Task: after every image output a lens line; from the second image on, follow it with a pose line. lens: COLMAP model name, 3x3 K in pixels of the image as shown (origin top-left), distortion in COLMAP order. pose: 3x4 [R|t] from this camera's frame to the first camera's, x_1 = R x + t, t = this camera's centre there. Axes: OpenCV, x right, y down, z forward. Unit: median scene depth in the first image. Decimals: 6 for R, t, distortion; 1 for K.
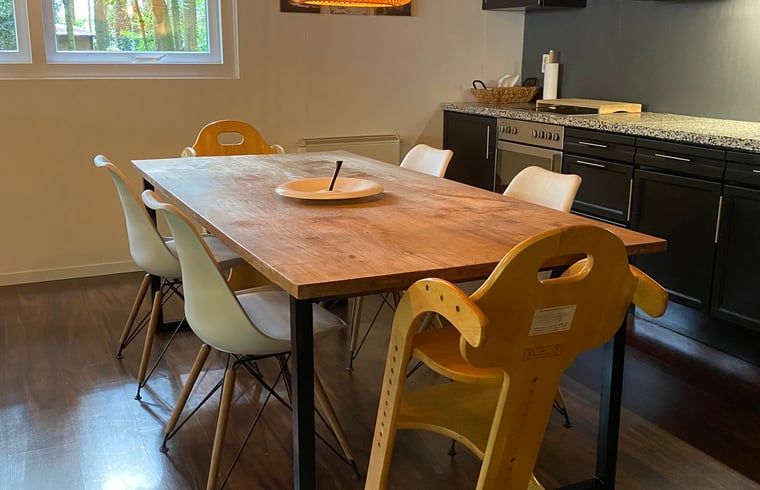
lens RADIAL K [[763.7, 0, 377.0], [0, 763.7, 247.3], [0, 0, 1]] dist [0.028053, 0.000000]
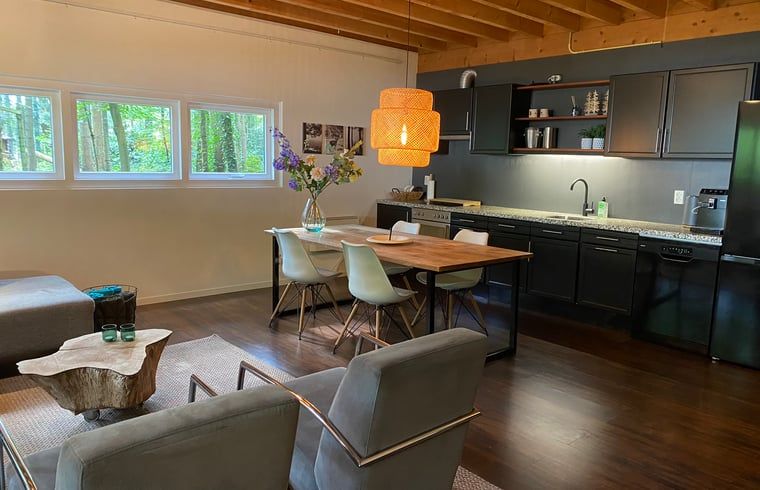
lens RADIAL K [[571.0, 0, 377.9], [0, 571.0, 244.0], [0, 0, 1]] dist [0.007770, -0.007371]
pose [[0.961593, -0.018548, 0.273853, -0.352863], [0.044841, 0.994926, -0.090067, 0.056495], [-0.270793, 0.098887, 0.957545, -0.405389]]
